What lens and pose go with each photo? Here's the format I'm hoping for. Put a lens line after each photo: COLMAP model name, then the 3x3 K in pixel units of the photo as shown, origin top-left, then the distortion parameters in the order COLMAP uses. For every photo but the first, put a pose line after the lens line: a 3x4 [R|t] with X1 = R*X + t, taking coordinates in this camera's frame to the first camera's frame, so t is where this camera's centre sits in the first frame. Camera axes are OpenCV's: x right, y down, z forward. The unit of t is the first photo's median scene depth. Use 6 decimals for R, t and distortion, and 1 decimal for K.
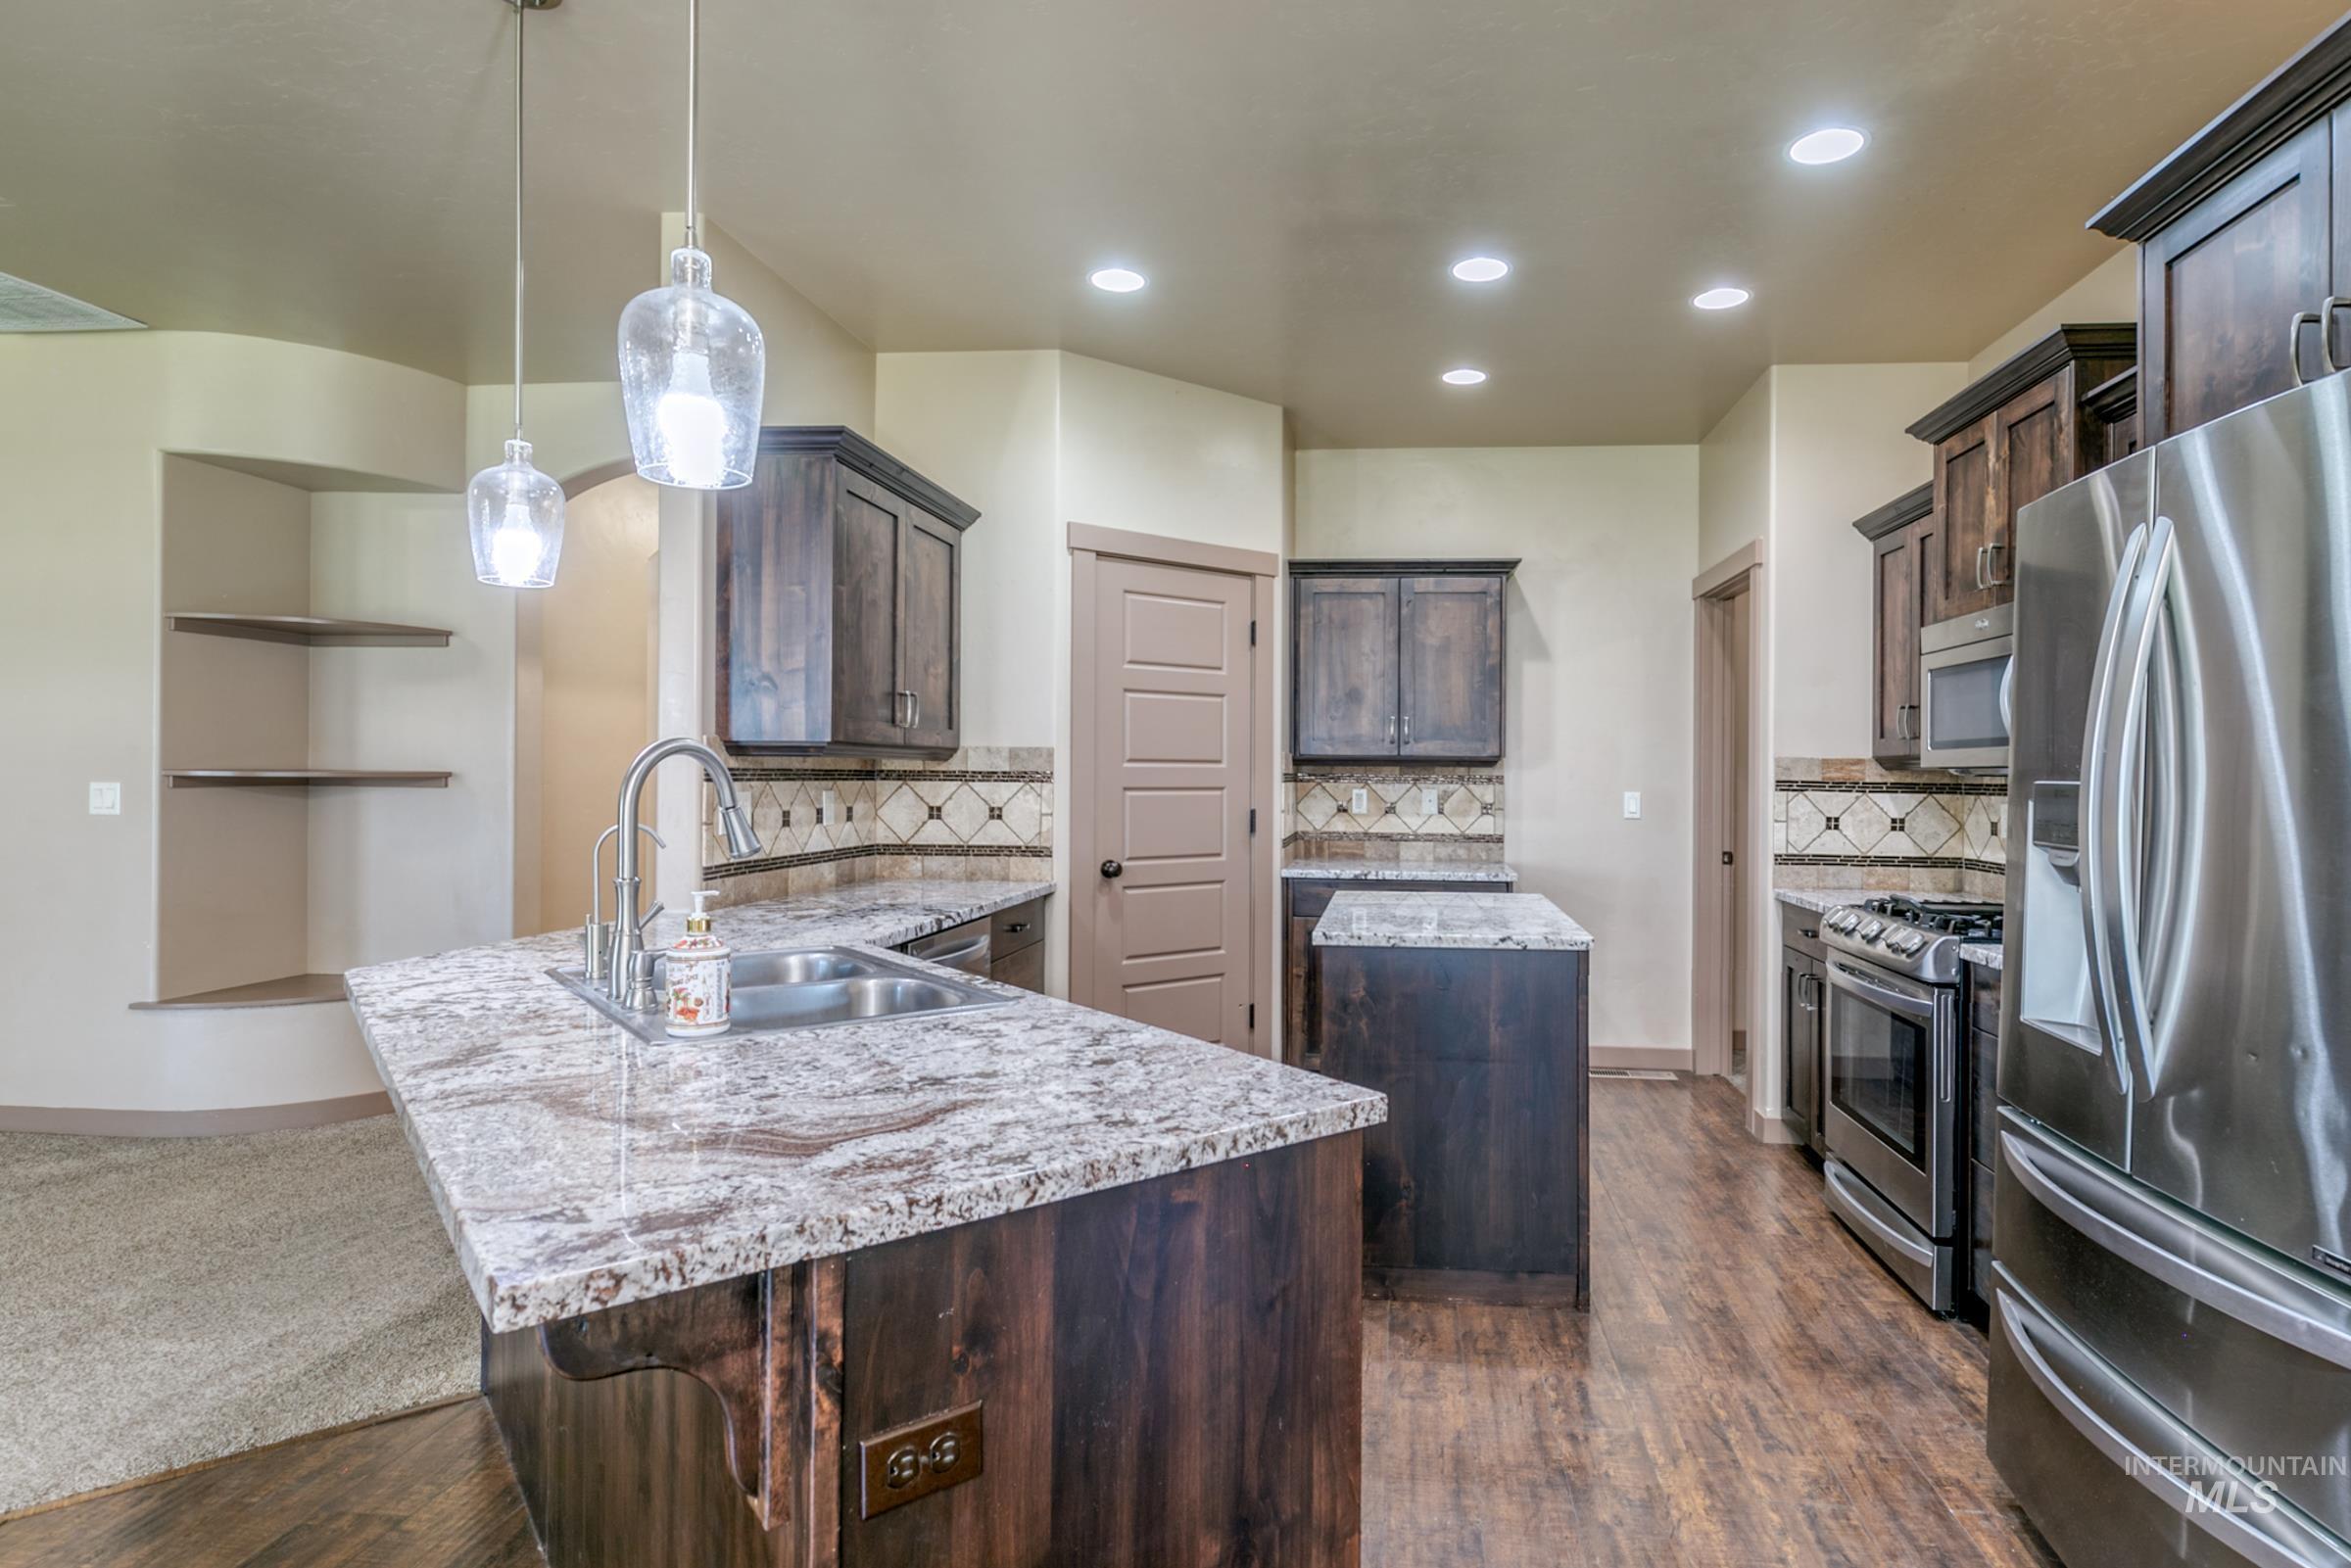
lens RADIAL K [[1249.1, 0, 1277.0], [0, 1249.1, 760.3], [0, 0, 1]] dist [0.001718, -0.000067]
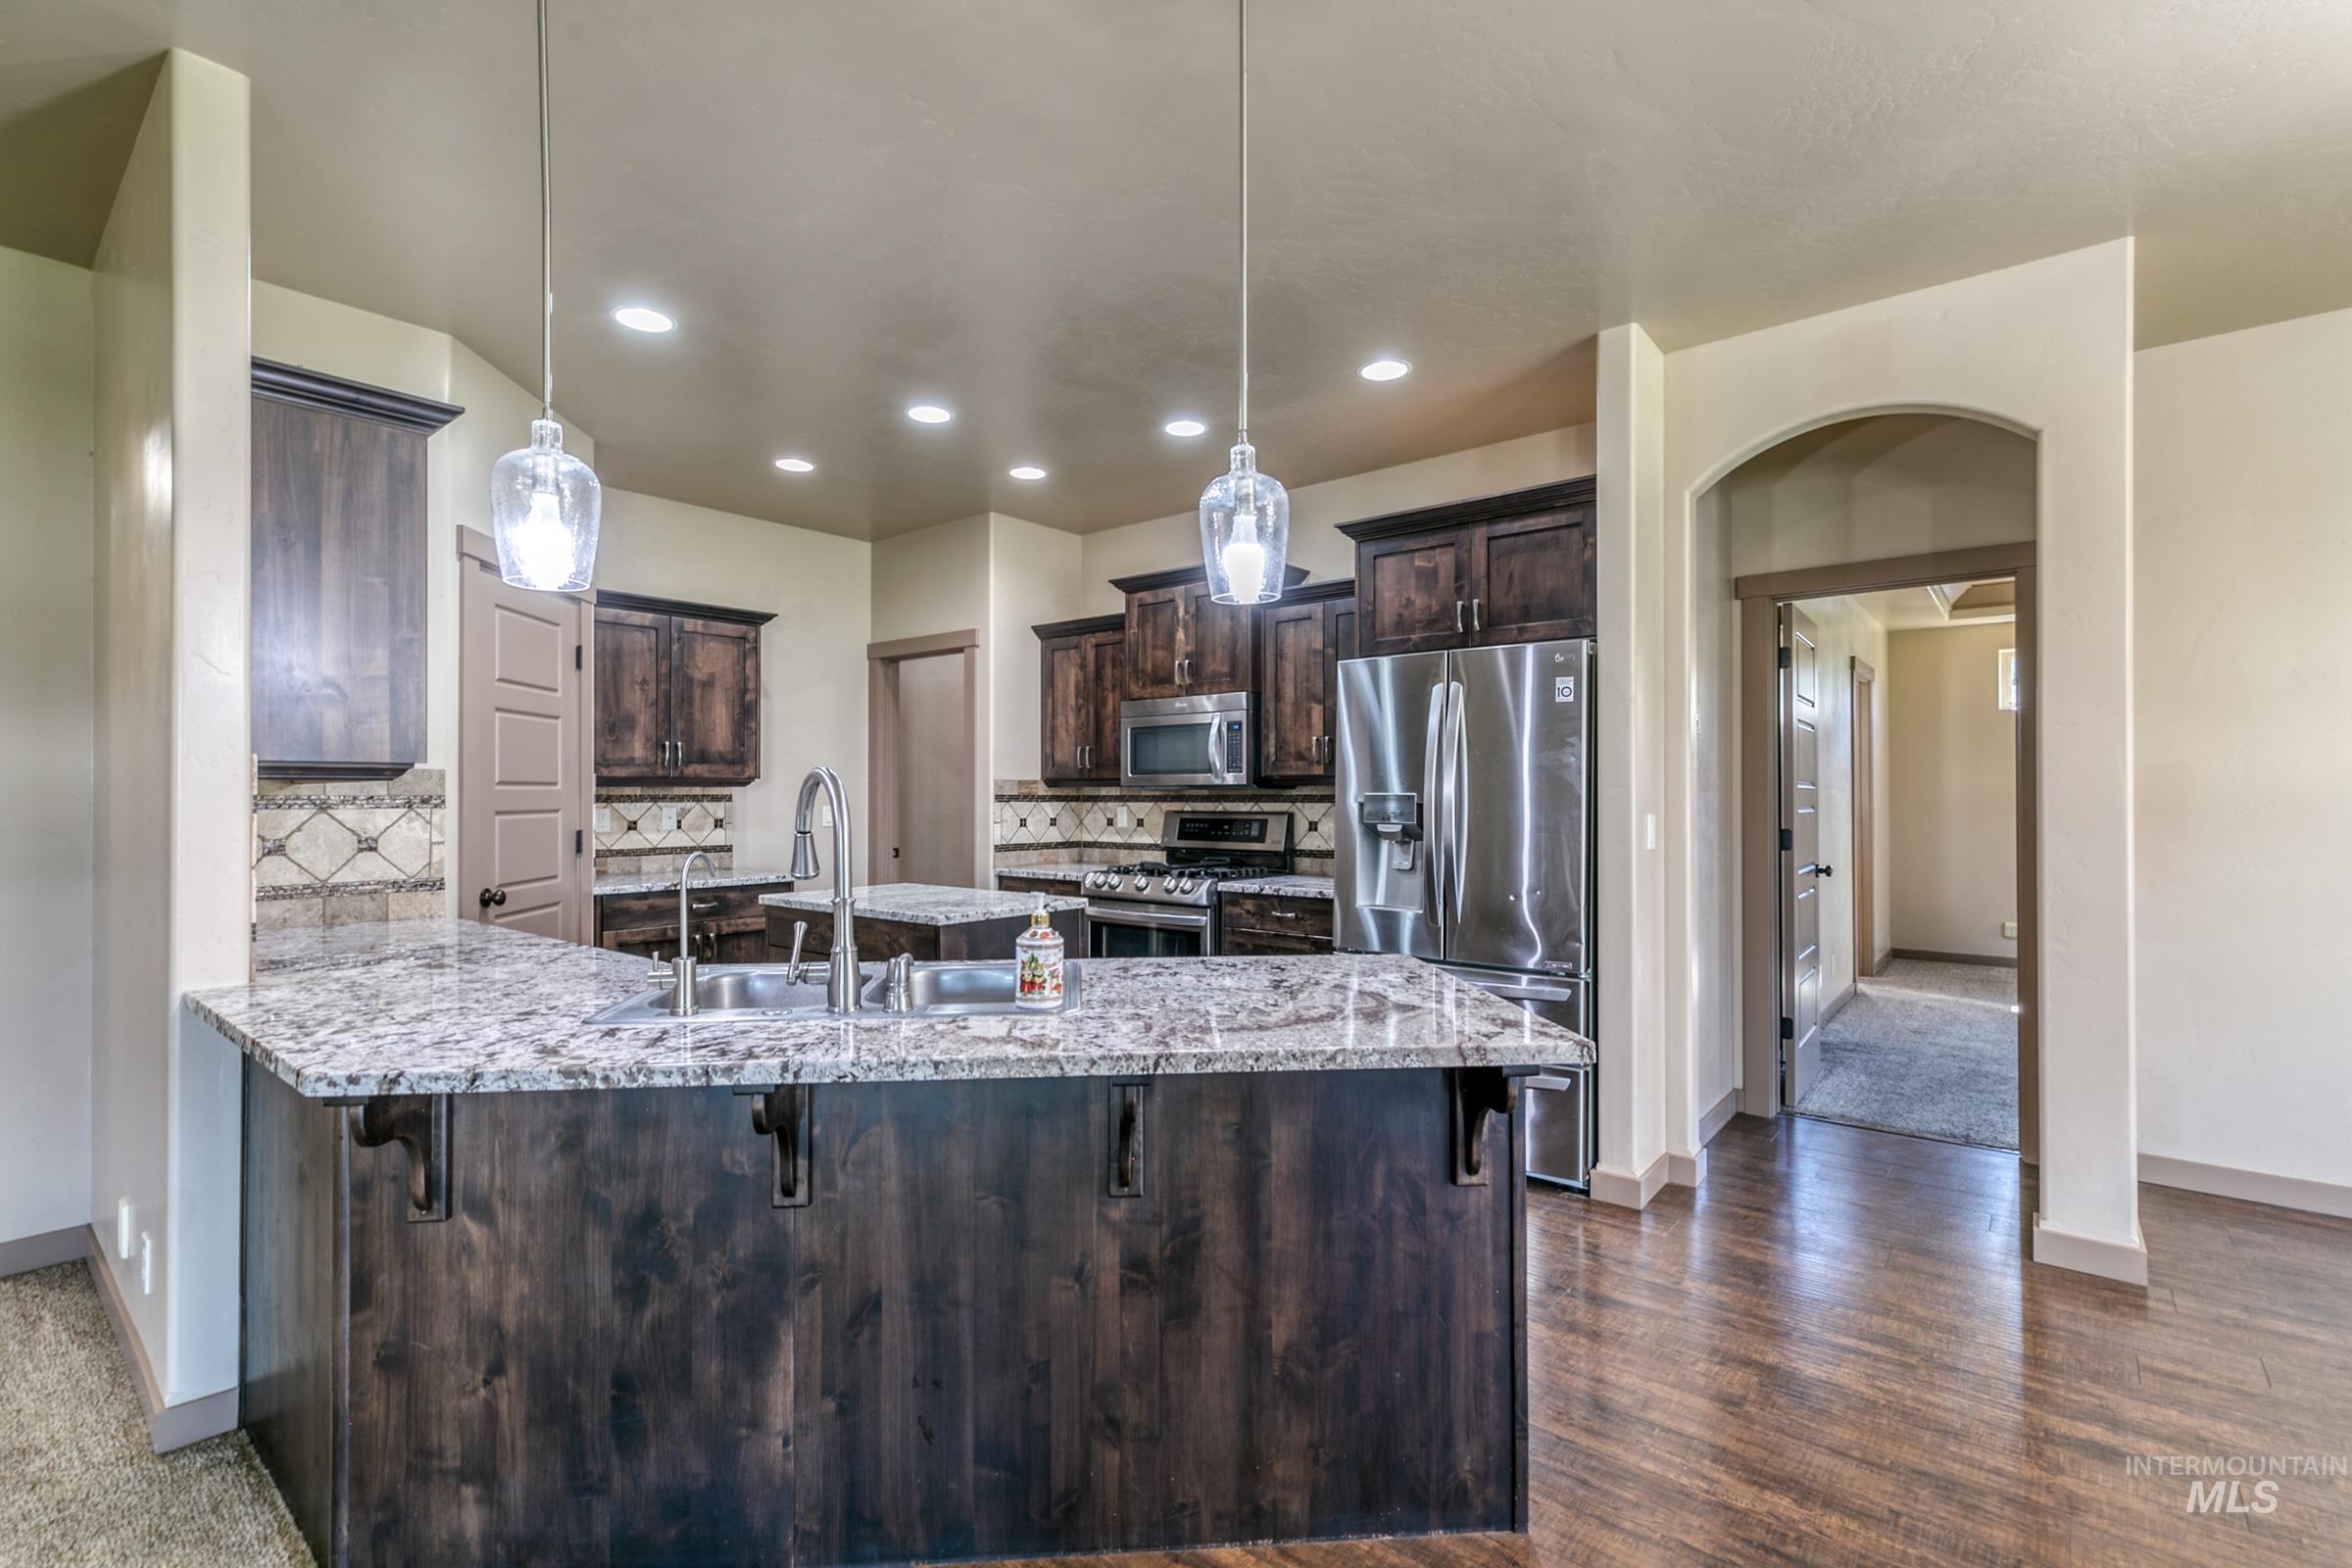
lens RADIAL K [[1068.7, 0, 1183.8], [0, 1068.7, 782.1], [0, 0, 1]] dist [0.007984, -0.001964]
pose [[0.565194, -0.002902, 0.824953, -0.512226], [-0.001118, 0.999990, 0.004283, -0.004763], [-0.824957, -0.003343, 0.565185, 0.108900]]
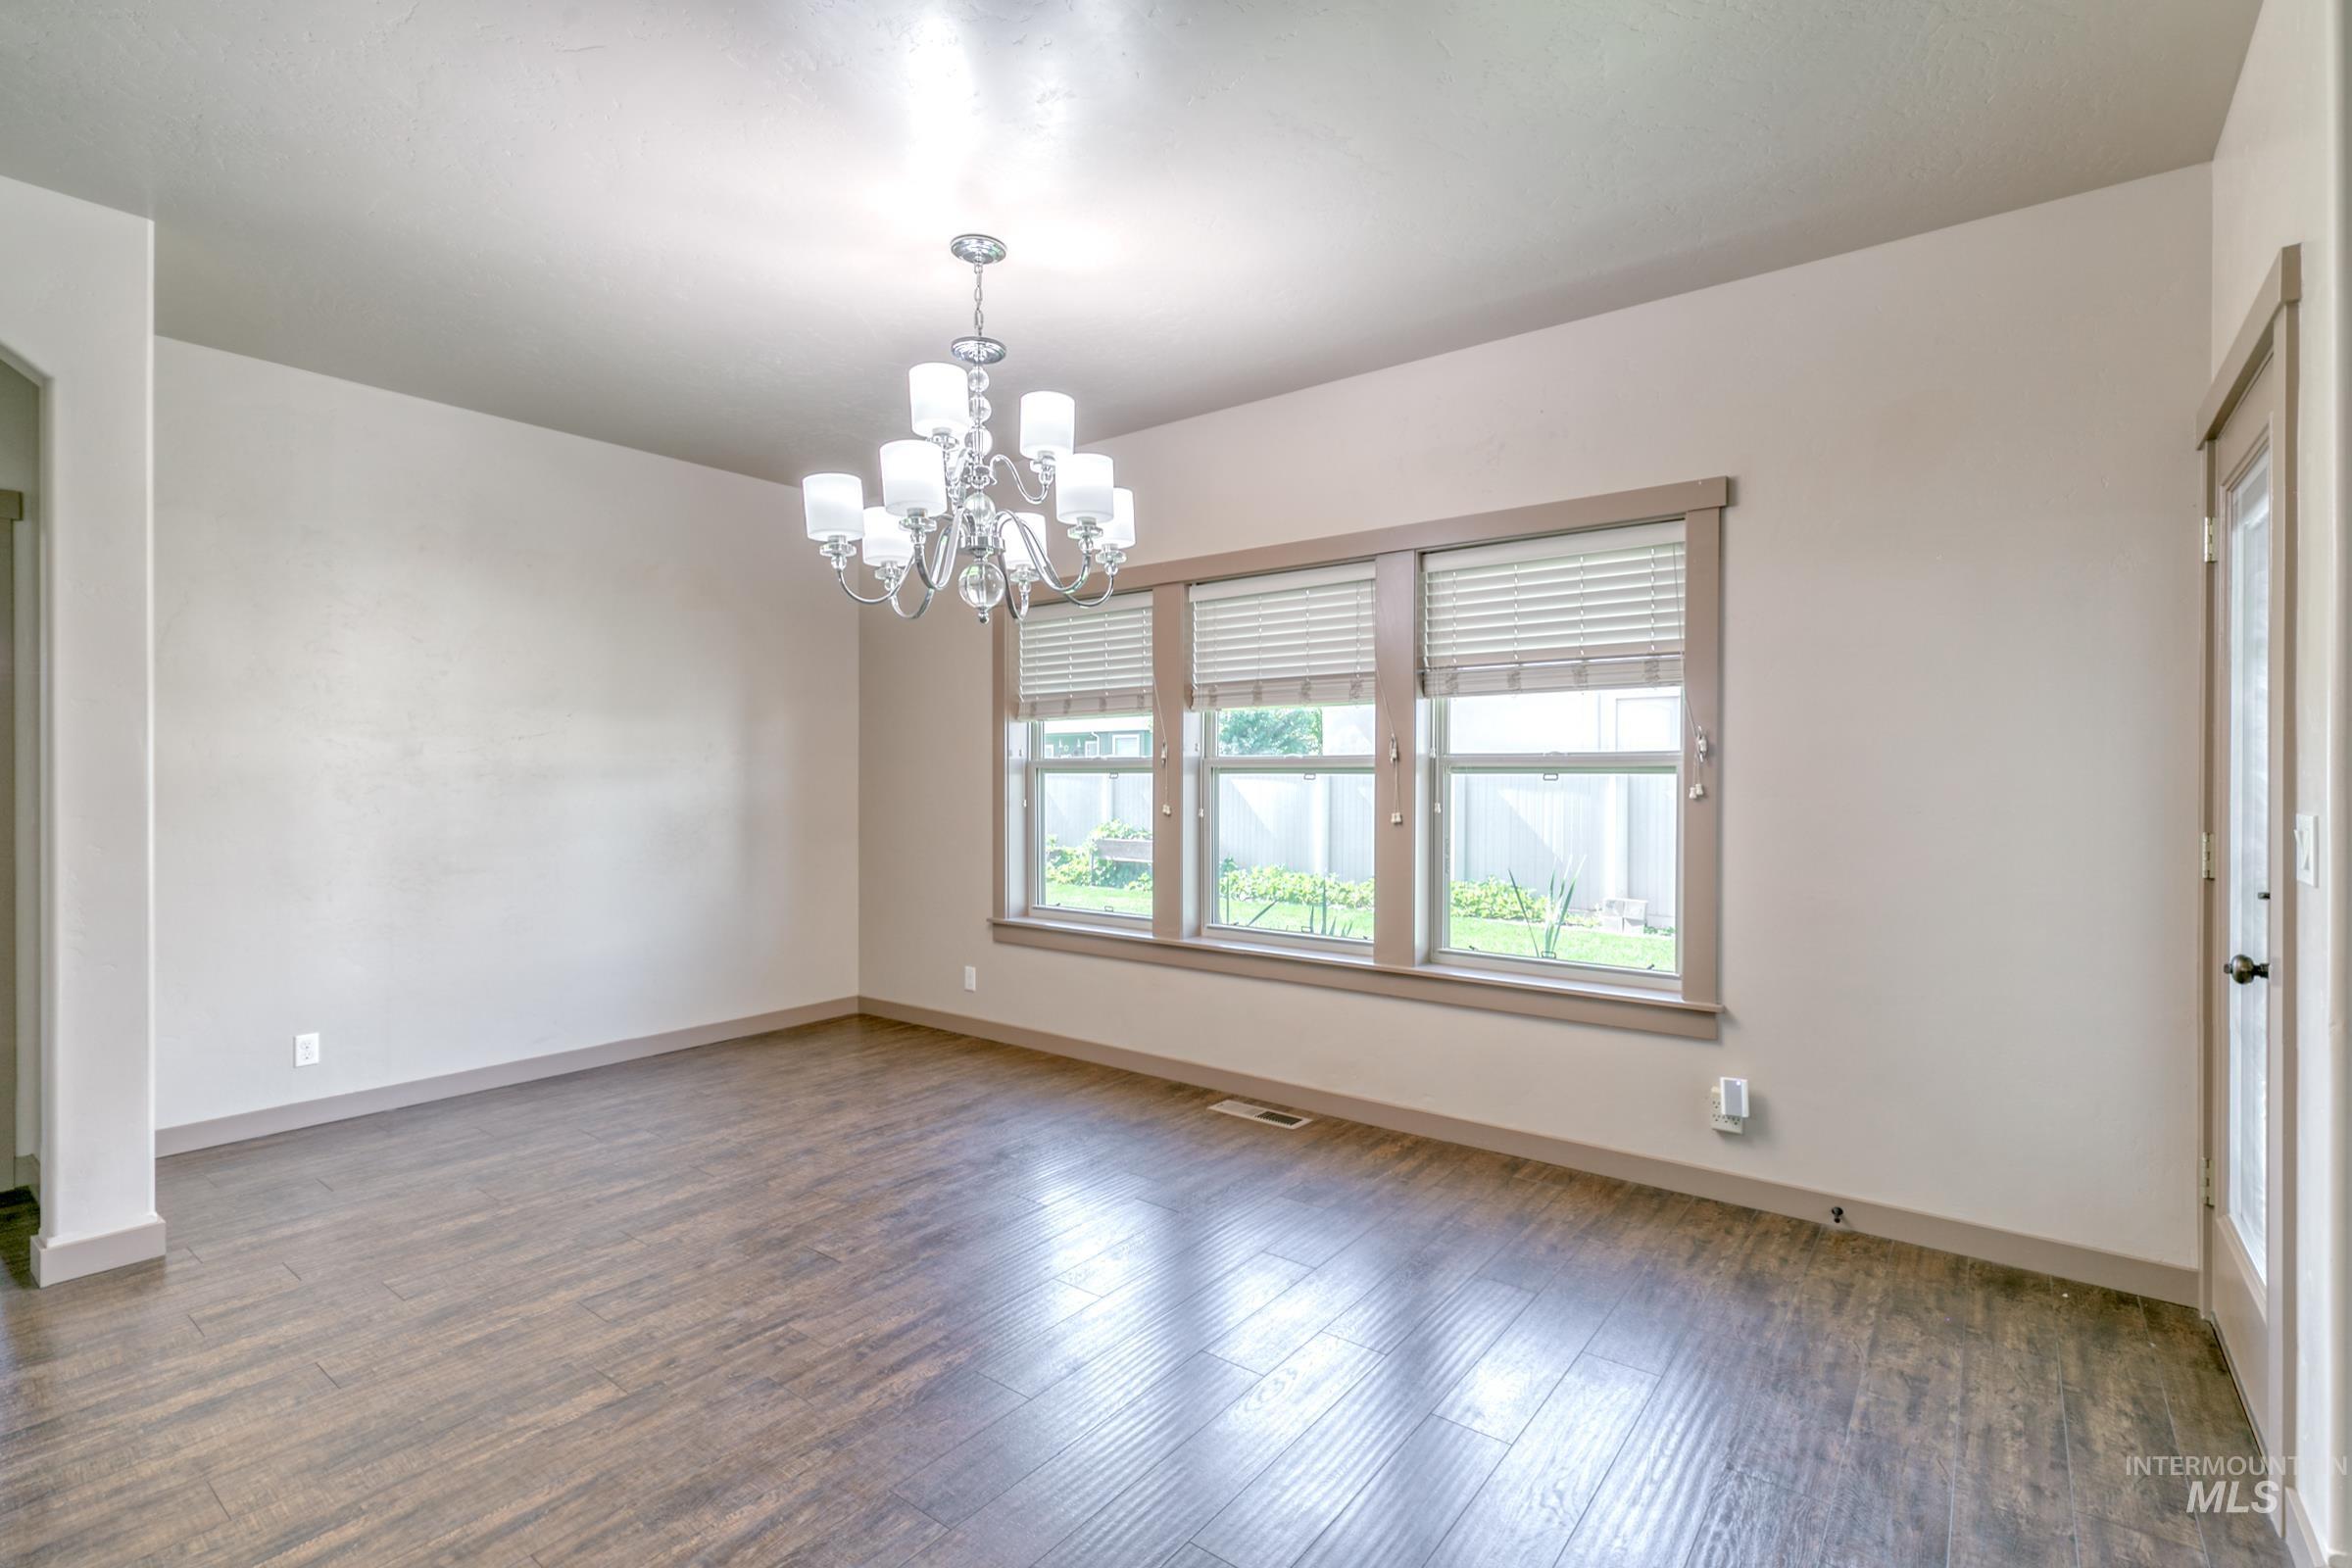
lens RADIAL K [[1068.7, 0, 1156.7], [0, 1068.7, 779.0], [0, 0, 1]] dist [0.007984, -0.001964]
pose [[-0.839497, -0.013057, 0.543208, -0.522707], [-0.015162, 0.999885, 0.000603, -0.002874], [-0.543153, -0.007730, -0.839598, 0.218890]]
